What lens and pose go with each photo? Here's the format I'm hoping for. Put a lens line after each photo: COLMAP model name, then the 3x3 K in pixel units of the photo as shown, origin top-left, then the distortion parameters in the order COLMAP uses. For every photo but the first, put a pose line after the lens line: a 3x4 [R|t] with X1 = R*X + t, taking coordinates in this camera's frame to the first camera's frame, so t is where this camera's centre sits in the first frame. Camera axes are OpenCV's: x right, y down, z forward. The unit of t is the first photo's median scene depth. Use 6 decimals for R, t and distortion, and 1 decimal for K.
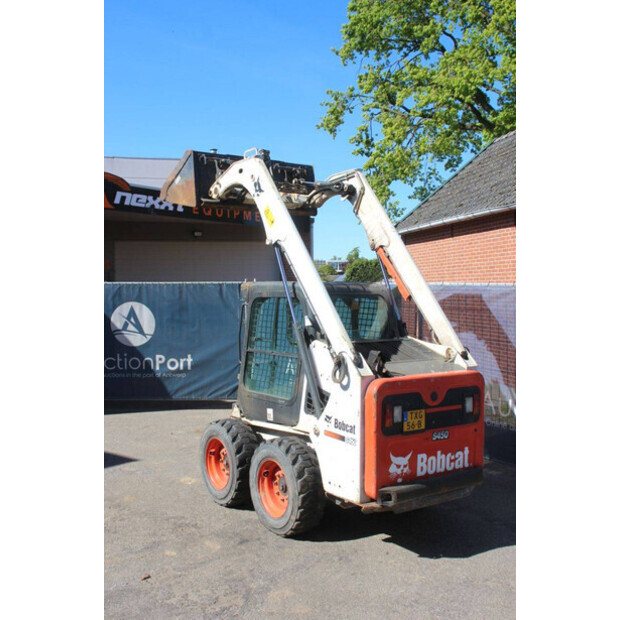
lens RADIAL K [[688.3, 0, 305.8], [0, 688.3, 310.6], [0, 0, 1]] dist [-0.037497, 0.004807]
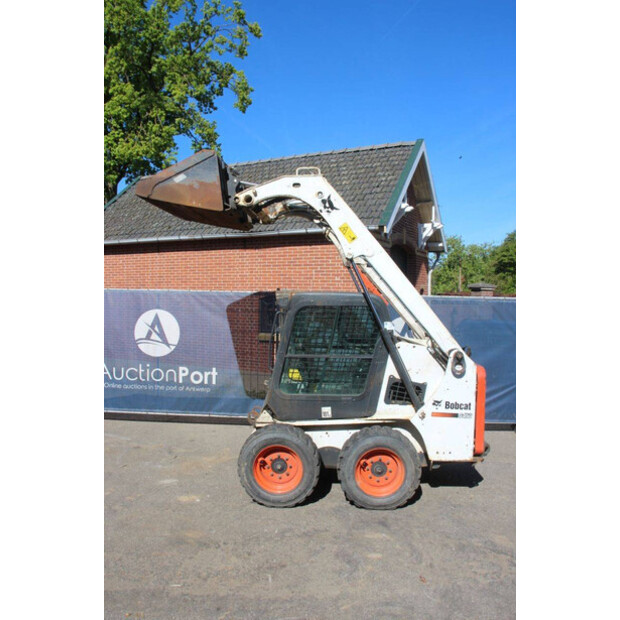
lens RADIAL K [[517.9, 0, 310.0], [0, 517.9, 310.0], [0, 0, 1]] dist [-0.177151, 0.174581]
pose [[0.622129, -0.012245, 0.782819, -0.621809], [0.011602, 0.999912, 0.006421, -0.015756], [-0.782829, 0.005088, 0.622216, 0.445188]]
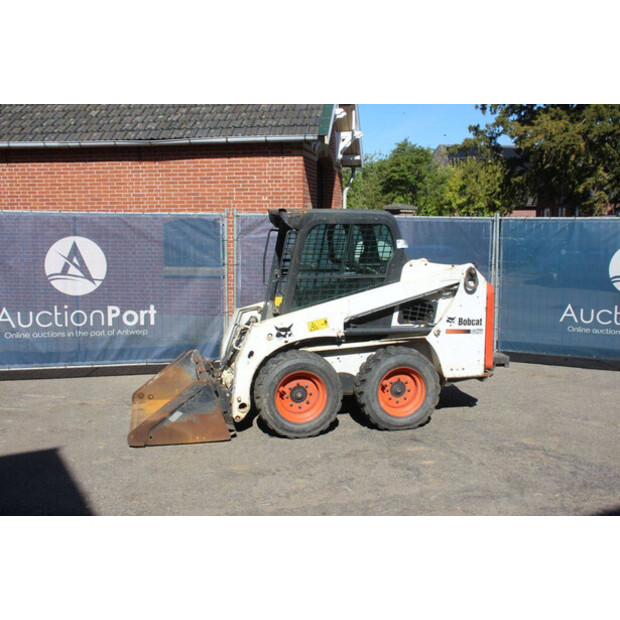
lens RADIAL K [[688.3, 0, 305.8], [0, 688.3, 310.6], [0, 0, 1]] dist [-0.037497, 0.004807]
pose [[0.384671, -0.110233, 0.916448, -0.906138], [0.029230, 0.993800, 0.107268, -0.001749], [-0.922591, -0.014475, 0.385508, 0.562773]]
